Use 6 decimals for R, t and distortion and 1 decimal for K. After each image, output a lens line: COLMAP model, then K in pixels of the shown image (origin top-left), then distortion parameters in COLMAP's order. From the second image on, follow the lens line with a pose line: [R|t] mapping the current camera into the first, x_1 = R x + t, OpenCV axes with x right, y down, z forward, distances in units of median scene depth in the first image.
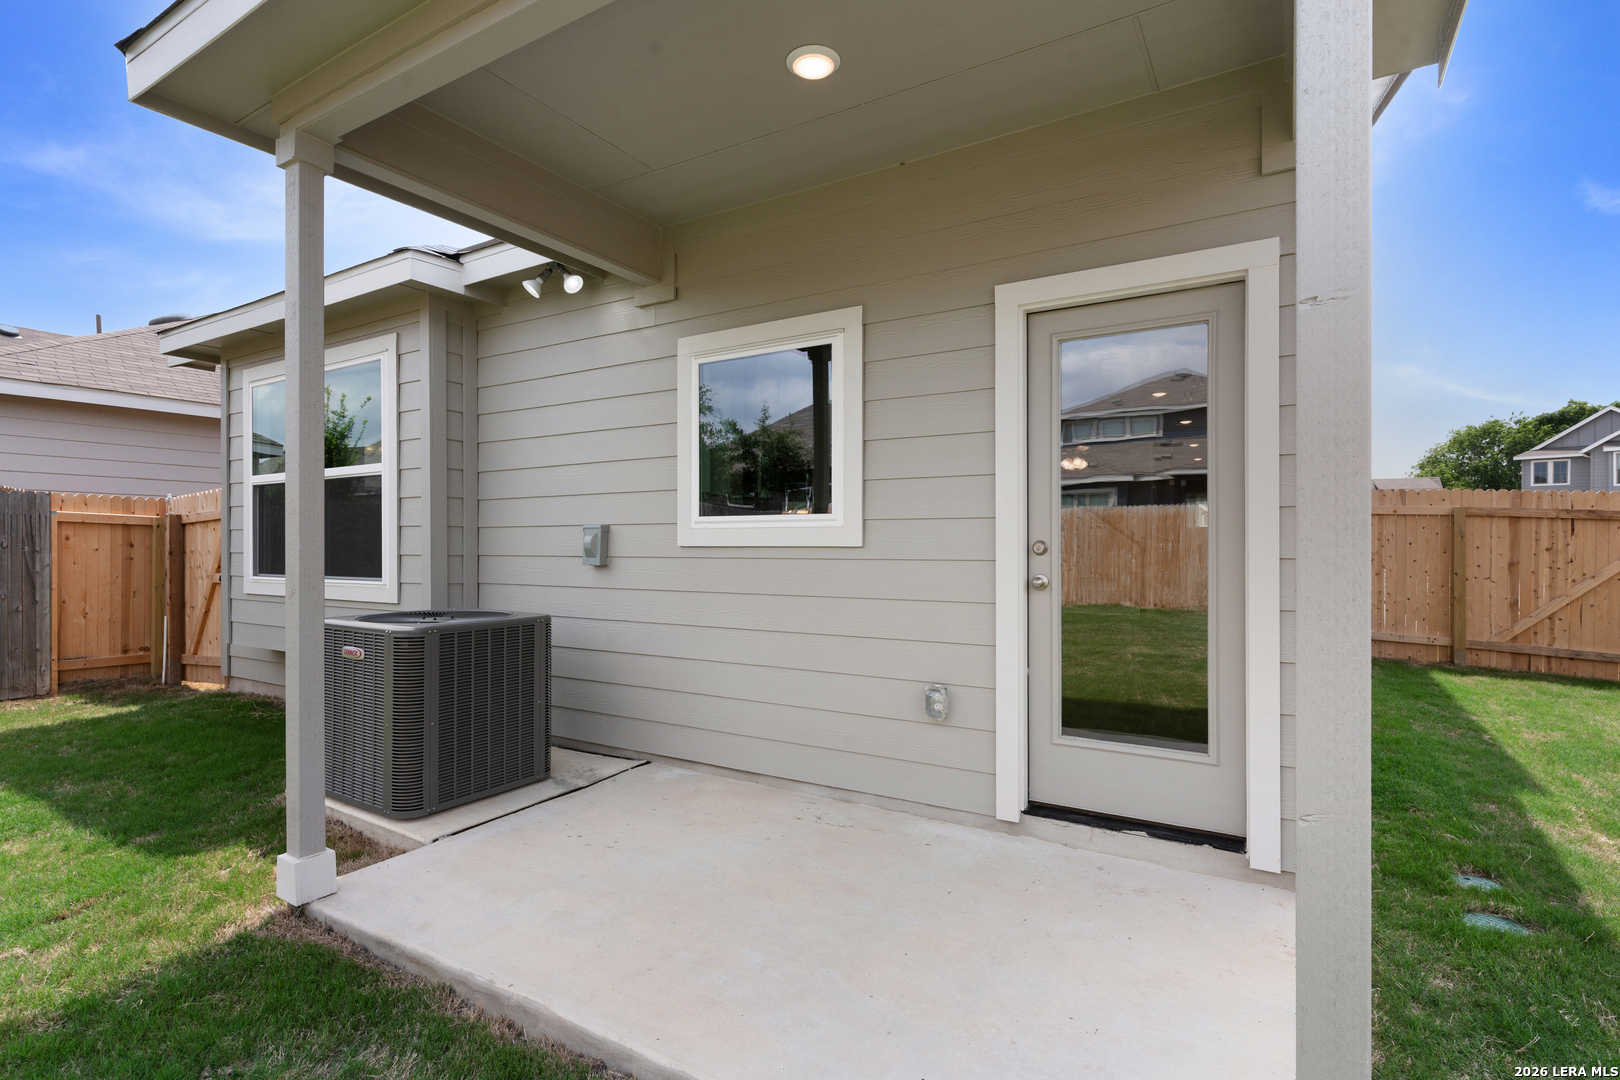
lens RADIAL K [[790.9, 0, 805.0], [0, 790.9, 546.1], [0, 0, 1]] dist [-0.000642, 0.000614]
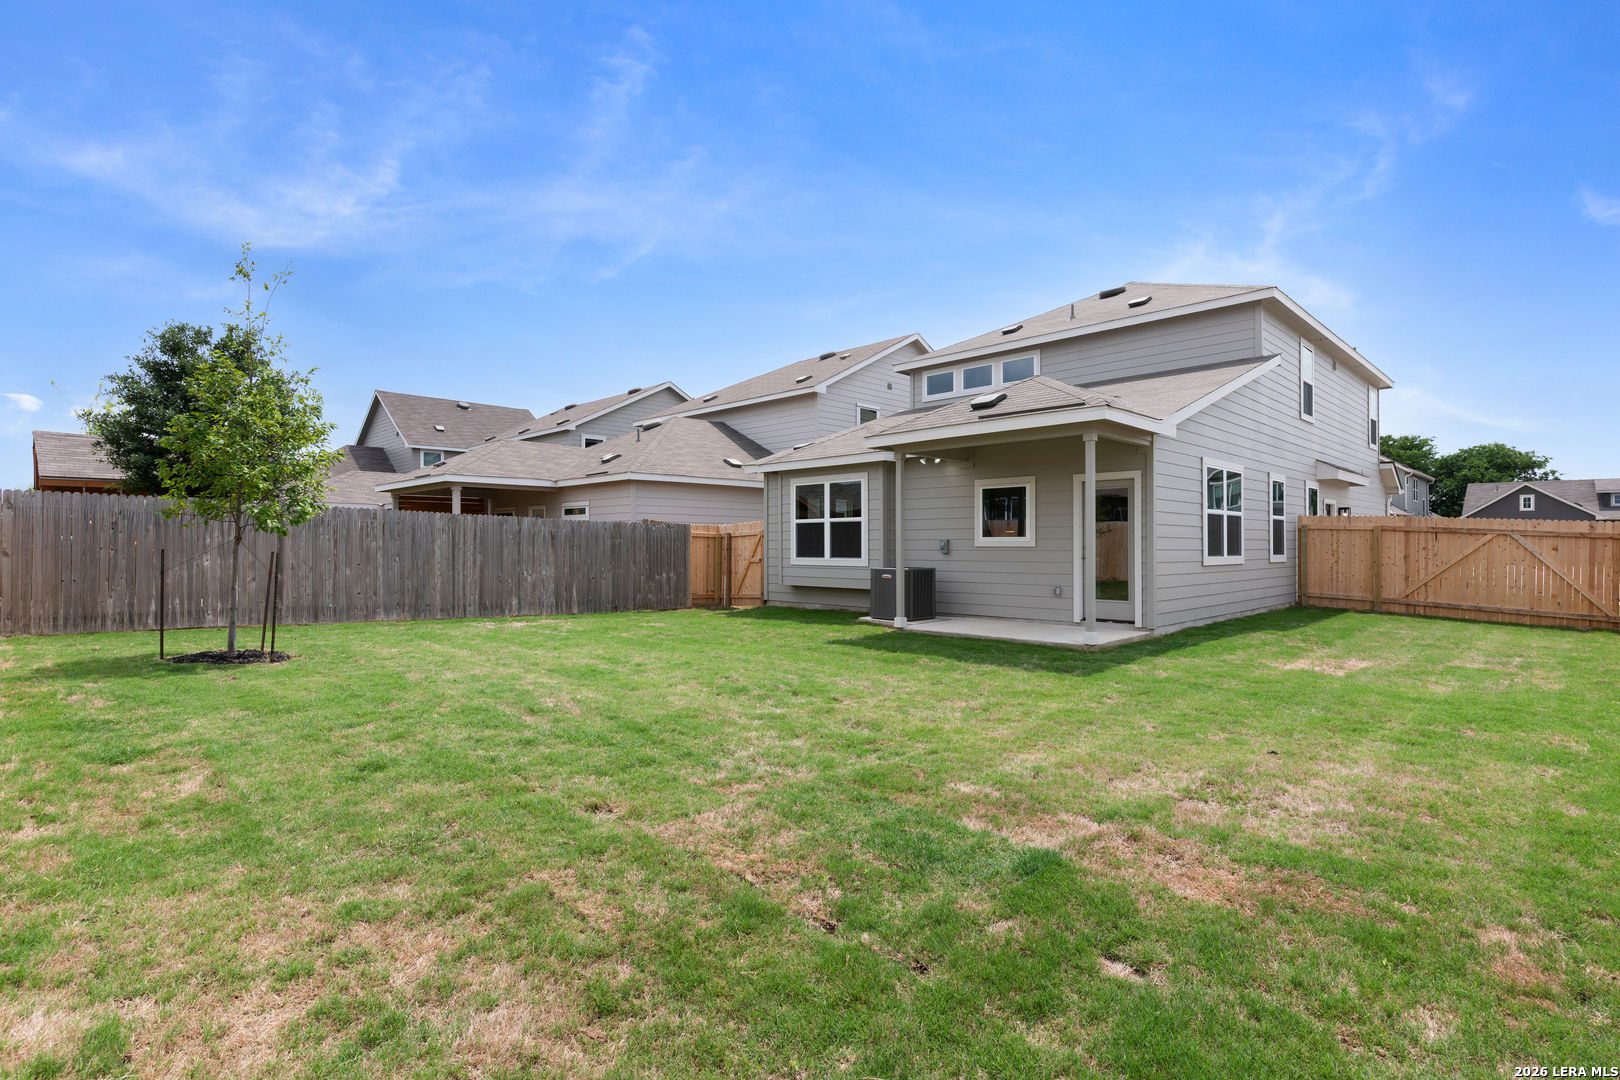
lens RADIAL K [[790.9, 0, 805.0], [0, 790.9, 546.1], [0, 0, 1]] dist [-0.000642, 0.000614]
pose [[0.971866, 0.000310, -0.235533, -0.044719], [-0.000475, 1.000000, -0.000643, 0.000571], [0.235533, 0.000737, 0.971866, -1.269814]]
